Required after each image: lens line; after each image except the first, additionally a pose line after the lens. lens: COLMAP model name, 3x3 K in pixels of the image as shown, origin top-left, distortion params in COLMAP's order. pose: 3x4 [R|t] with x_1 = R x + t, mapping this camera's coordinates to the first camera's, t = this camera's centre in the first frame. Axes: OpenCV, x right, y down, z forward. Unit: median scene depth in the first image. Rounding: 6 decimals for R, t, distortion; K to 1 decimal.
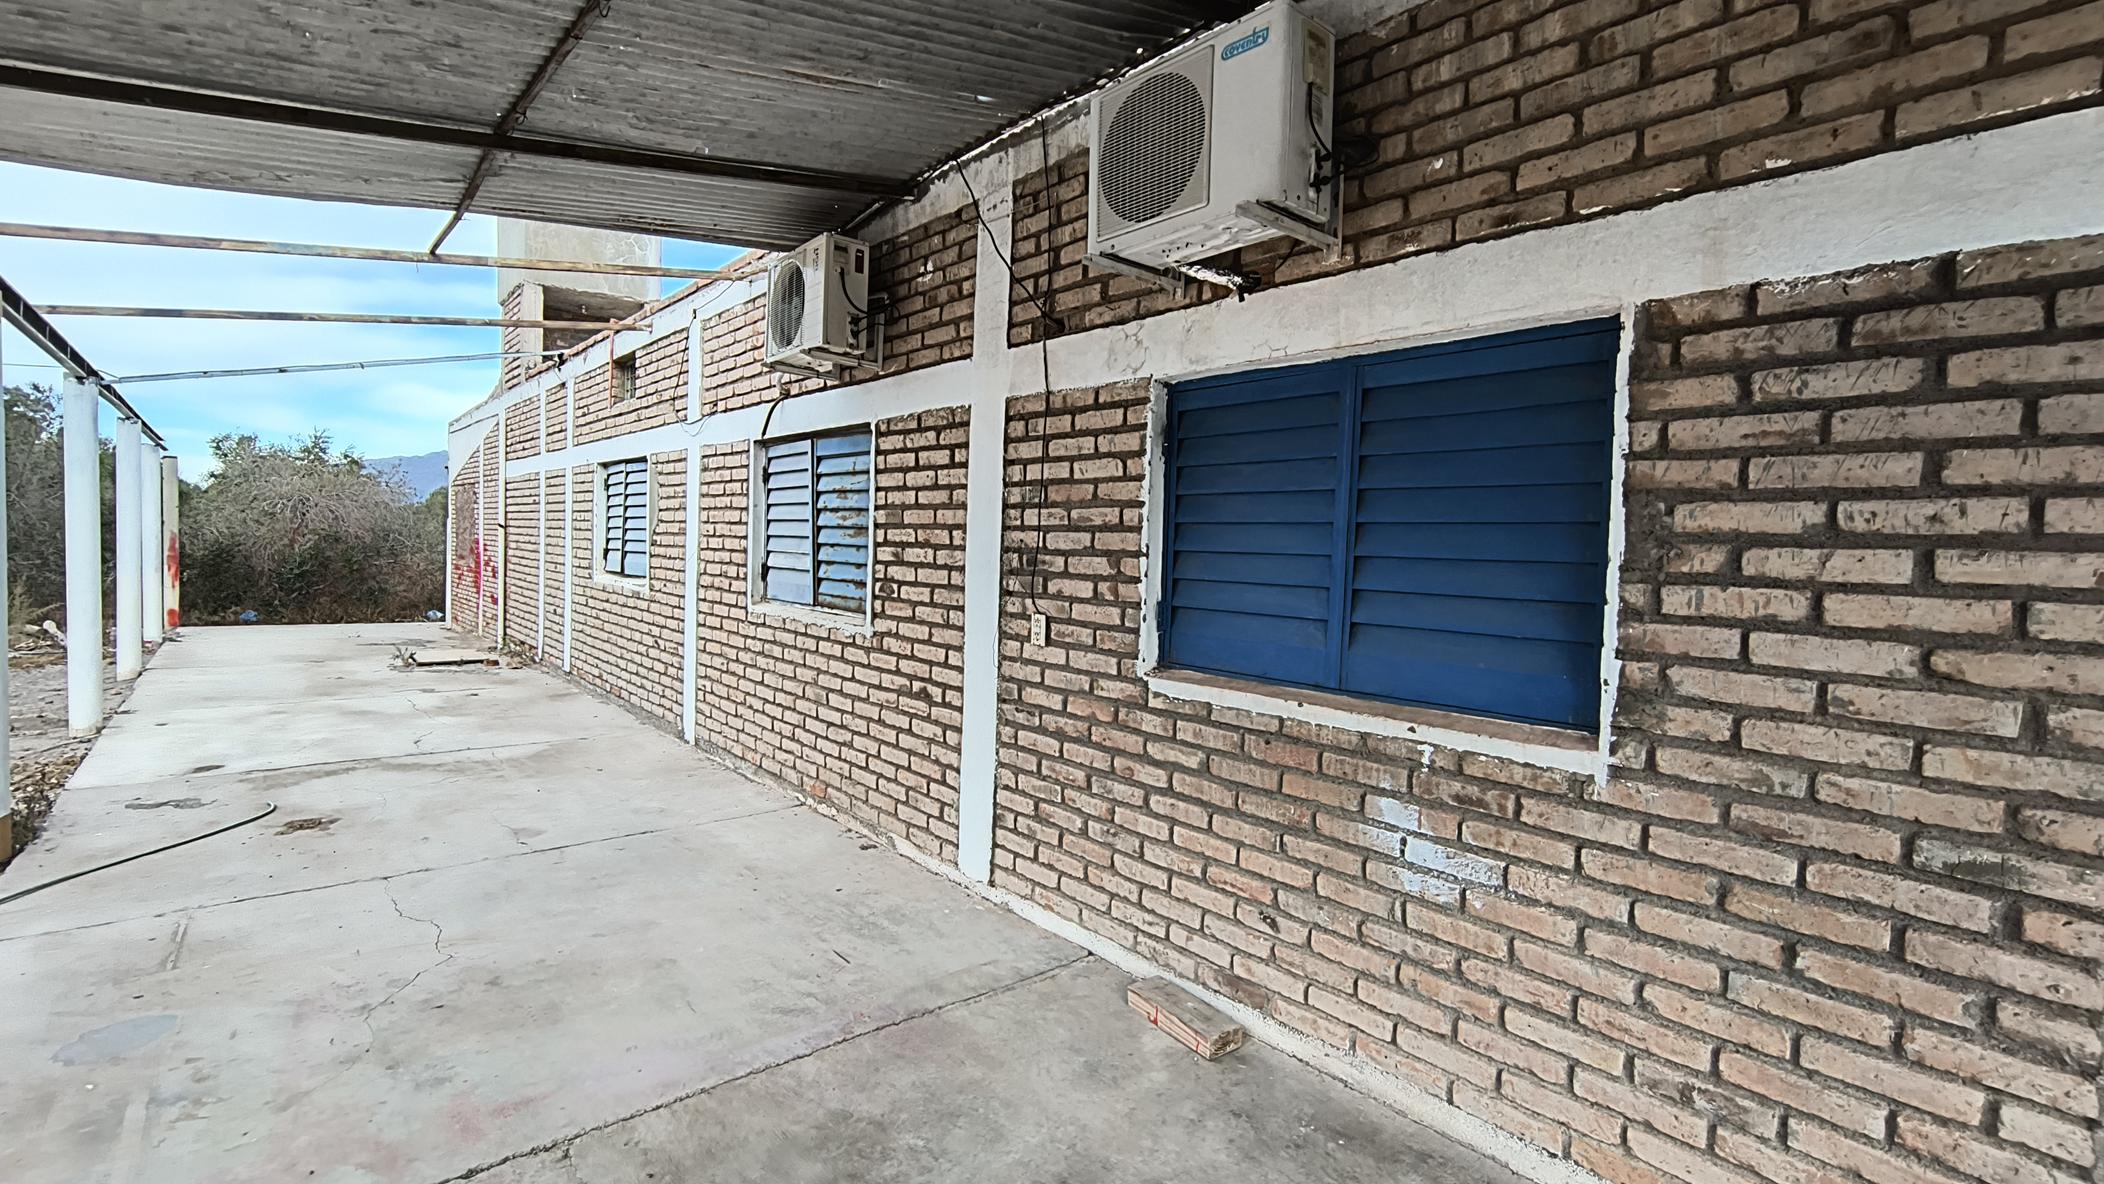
lens RADIAL K [[954.7, 0, 1052.0], [0, 954.7, 592.0], [0, 0, 1]] dist [-0.001228, 0.000045]
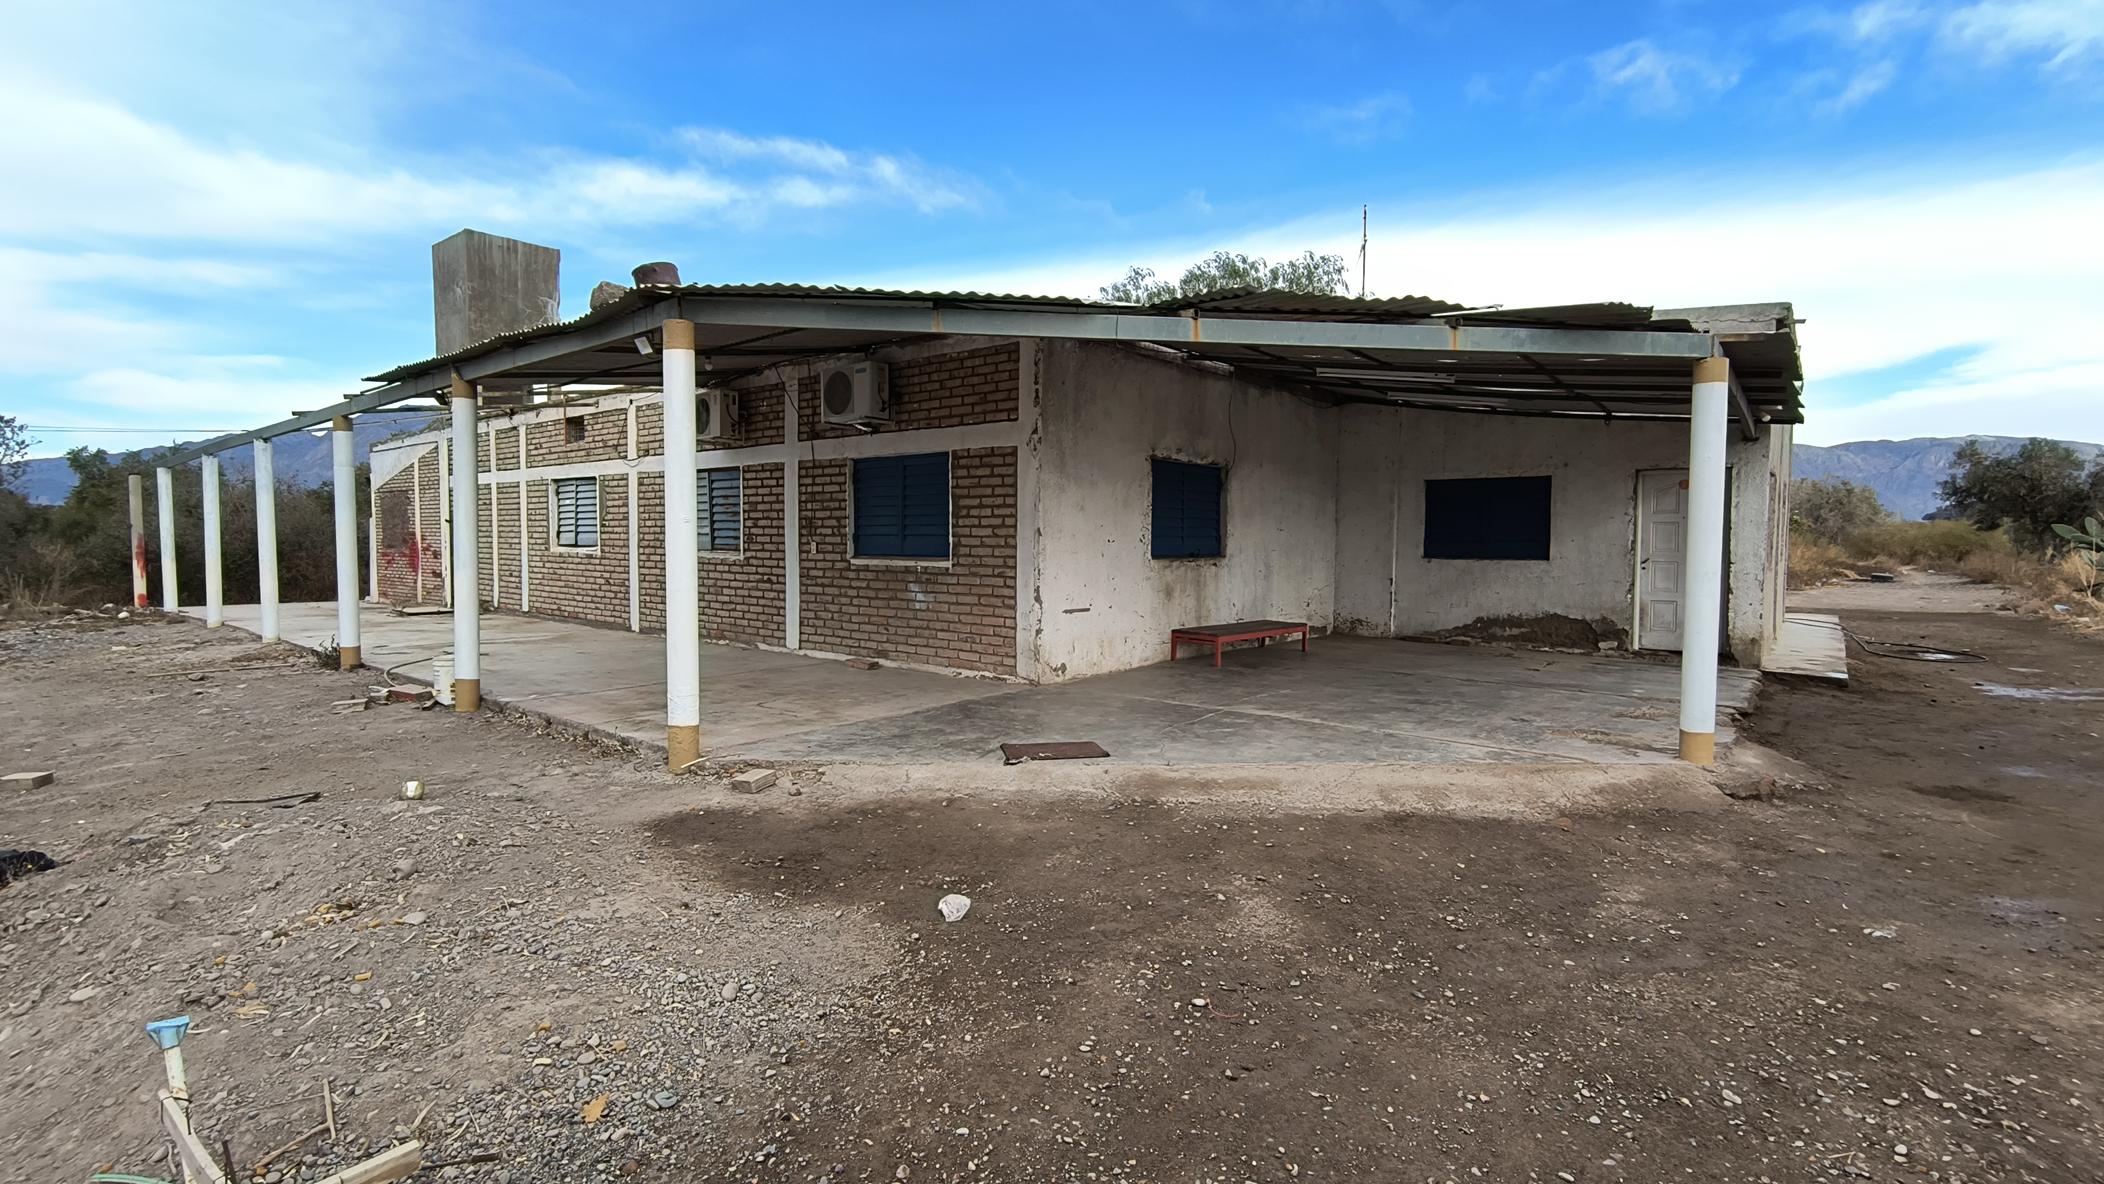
lens RADIAL K [[954.7, 0, 1052.0], [0, 954.7, 592.0], [0, 0, 1]] dist [-0.001228, 0.000045]
pose [[0.982909, -0.036636, 0.180408, 0.157388], [0.034736, 0.999303, 0.013681, 0.152396], [-0.180783, -0.007181, 0.983497, -1.785051]]
